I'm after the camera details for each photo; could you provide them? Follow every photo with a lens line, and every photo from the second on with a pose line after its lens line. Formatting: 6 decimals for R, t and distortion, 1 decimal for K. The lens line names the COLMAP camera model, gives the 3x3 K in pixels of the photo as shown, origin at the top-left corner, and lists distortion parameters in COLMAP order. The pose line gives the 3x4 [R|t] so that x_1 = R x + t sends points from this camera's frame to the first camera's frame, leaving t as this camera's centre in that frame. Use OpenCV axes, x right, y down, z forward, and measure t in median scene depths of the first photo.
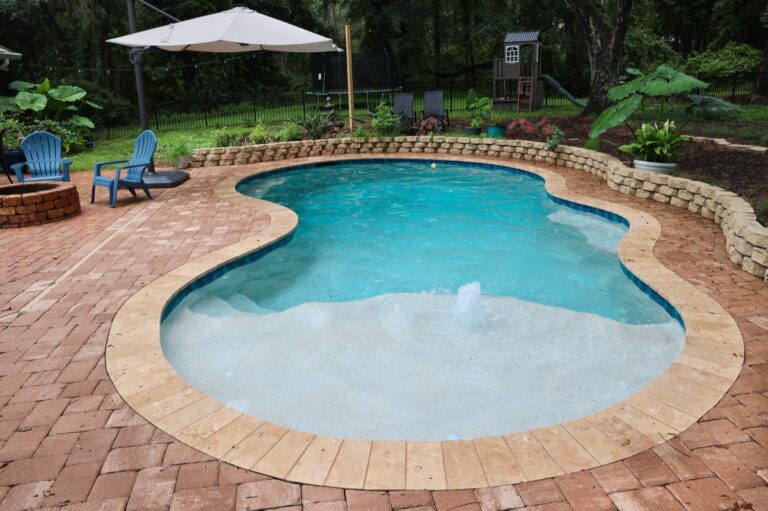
lens RADIAL K [[563.4, 0, 384.0], [0, 563.4, 255.5], [0, 0, 1]] dist [-0.100702, 0.082137]
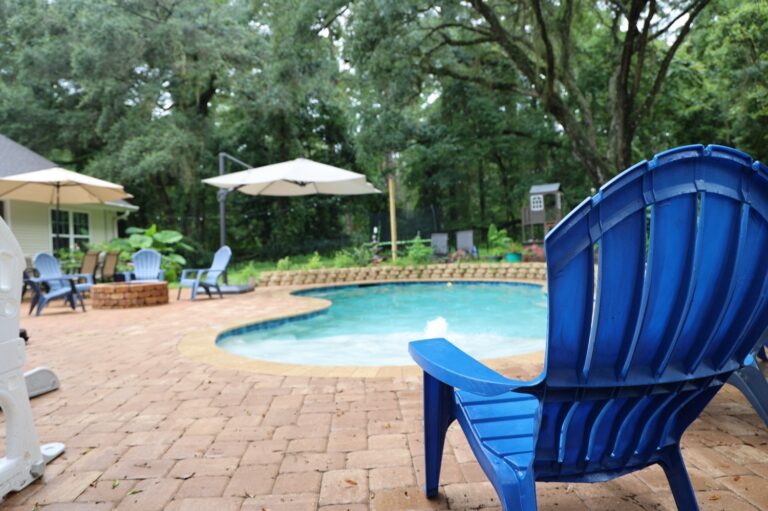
lens RADIAL K [[563.4, 0, 384.0], [0, 563.4, 255.5], [0, 0, 1]] dist [-0.100702, 0.082137]
pose [[0.991922, -0.014617, -0.126007, 0.077500], [-0.024305, 0.953035, -0.301882, 0.129010], [0.124502, 0.302506, 0.944981, -0.136457]]
